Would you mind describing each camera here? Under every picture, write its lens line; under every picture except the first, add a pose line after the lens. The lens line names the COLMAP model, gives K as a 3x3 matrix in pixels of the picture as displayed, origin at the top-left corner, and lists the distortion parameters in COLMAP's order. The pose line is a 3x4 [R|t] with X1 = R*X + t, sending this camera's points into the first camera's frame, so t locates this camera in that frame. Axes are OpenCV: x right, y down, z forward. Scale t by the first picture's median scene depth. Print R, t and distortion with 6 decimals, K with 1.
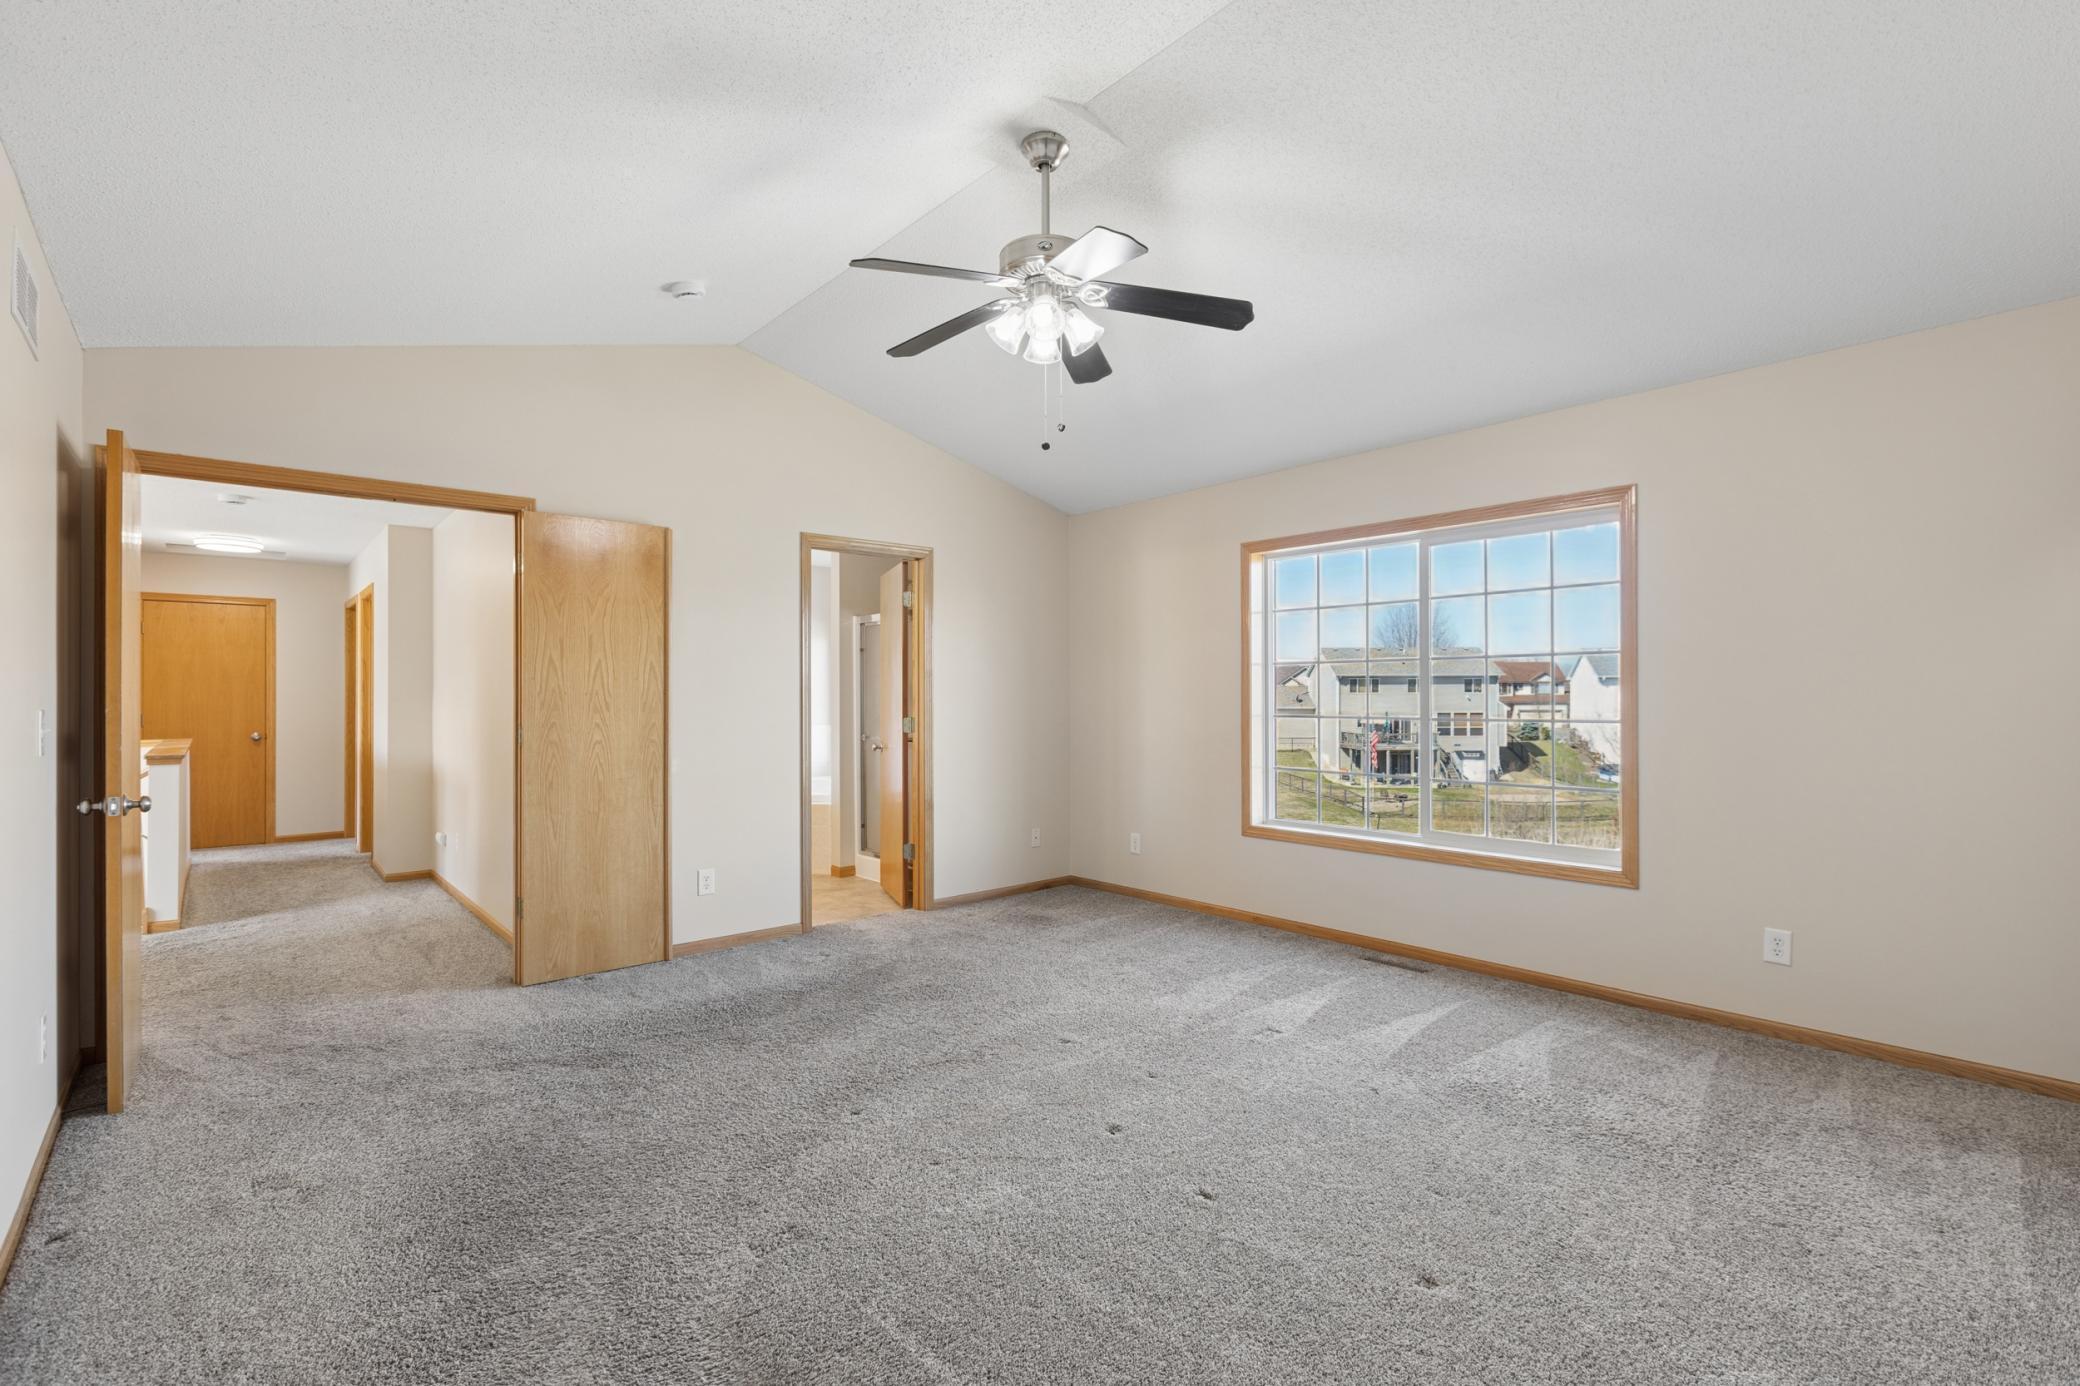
lens RADIAL K [[925.9, 0, 1038.6], [0, 925.9, 698.8], [0, 0, 1]] dist [-0.001229, -0.000848]
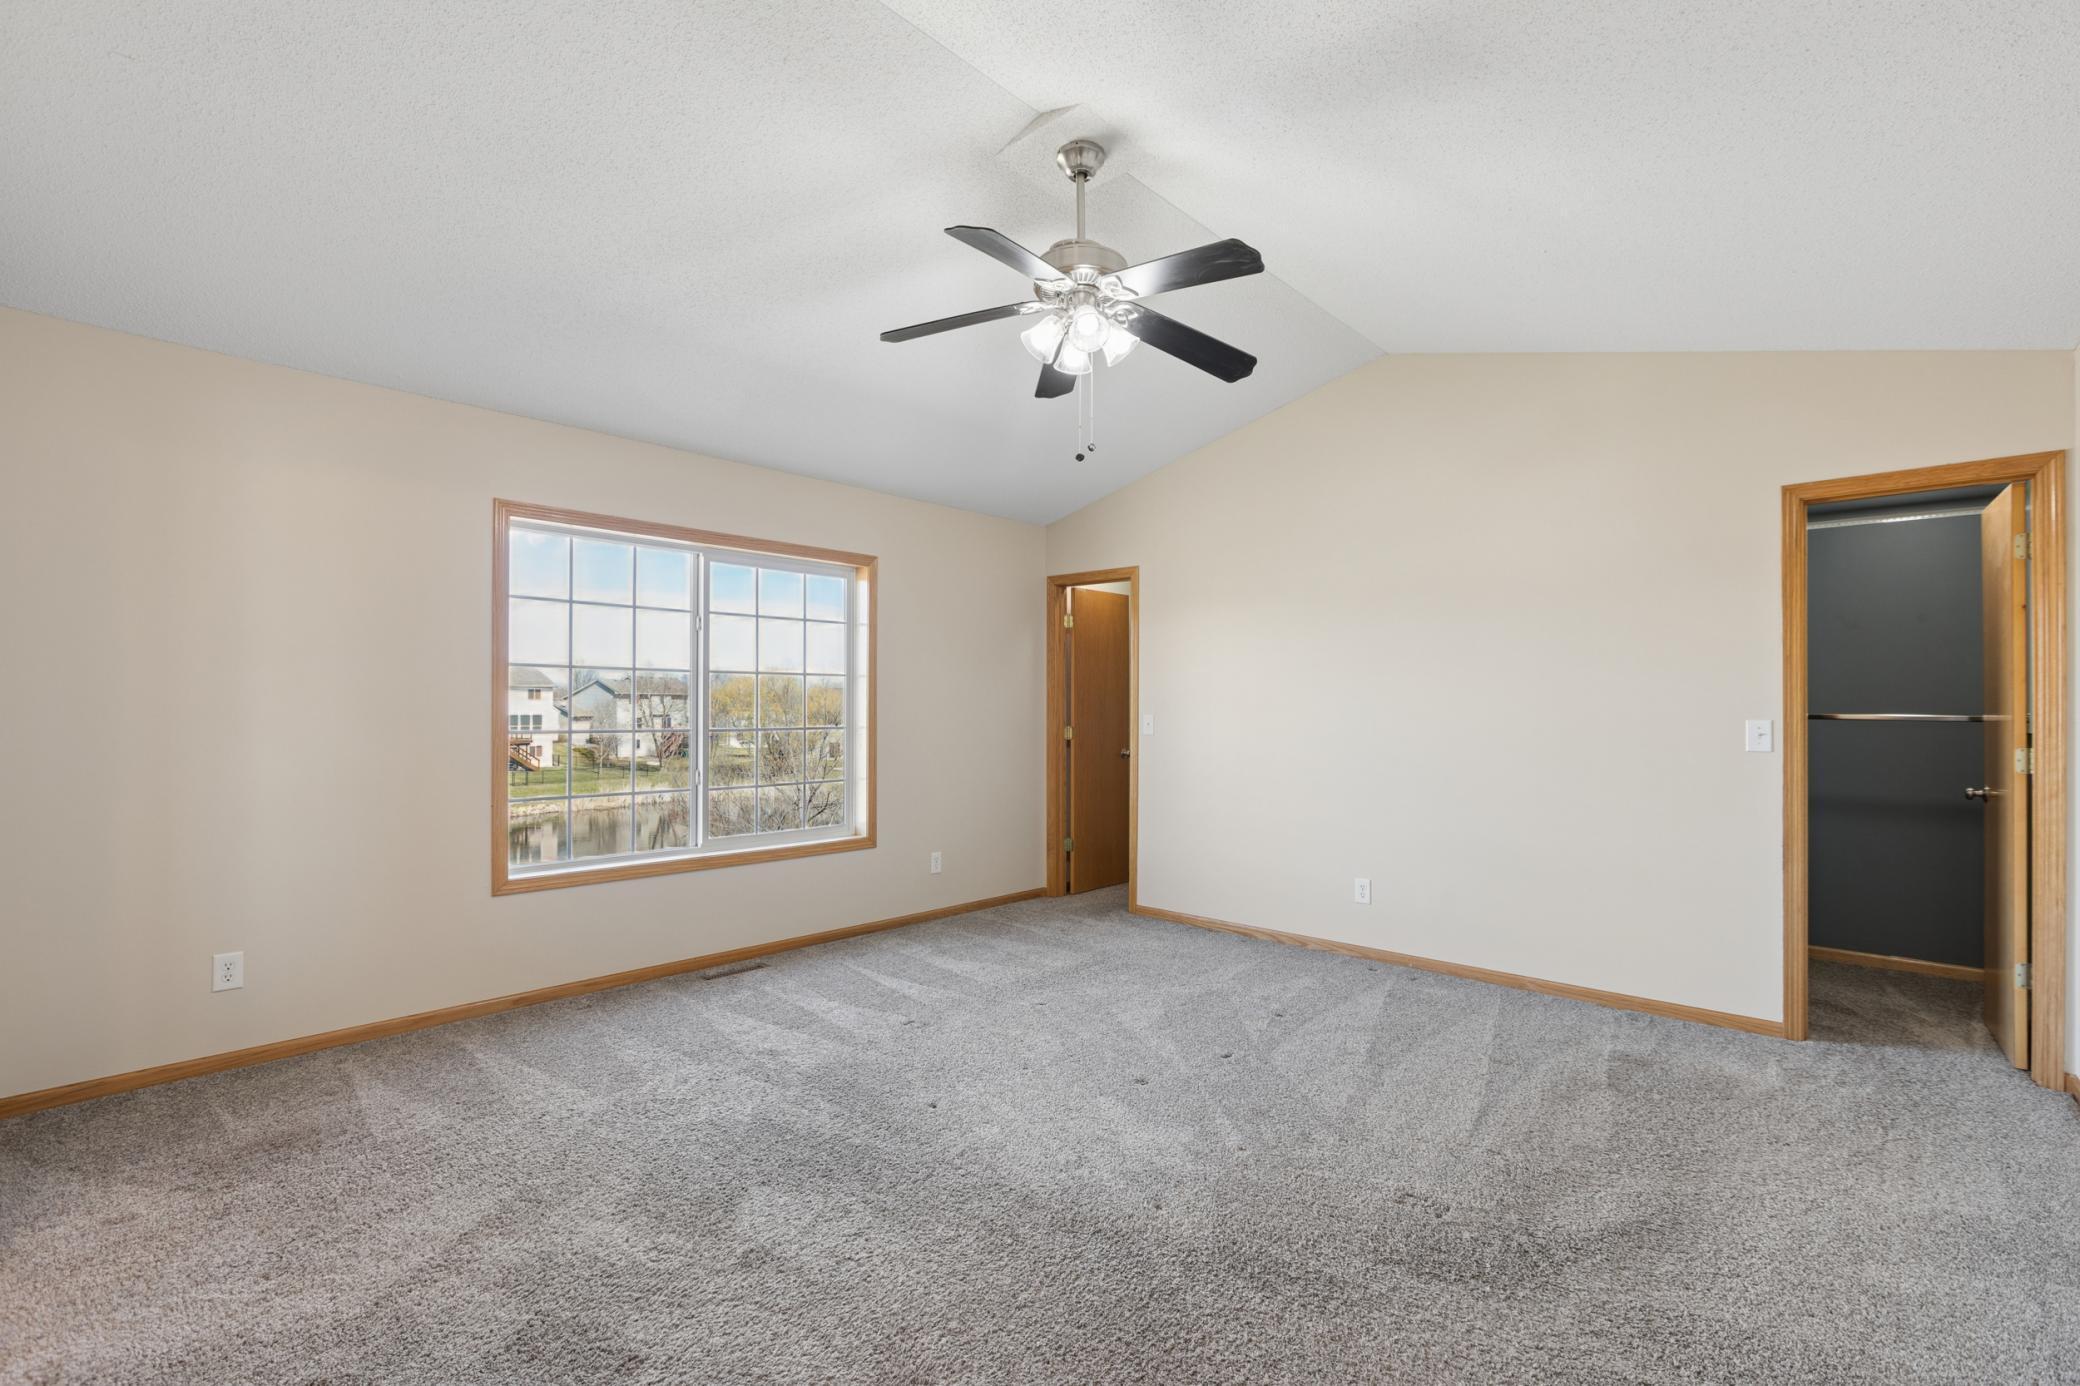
lens RADIAL K [[925.9, 0, 1038.6], [0, 925.9, 698.8], [0, 0, 1]] dist [-0.001229, -0.000848]
pose [[-0.097700, 0.014306, 0.995113, -0.654869], [-0.001734, 0.999893, -0.014545, 0.001761], [-0.995214, -0.003146, -0.097664, 0.760382]]
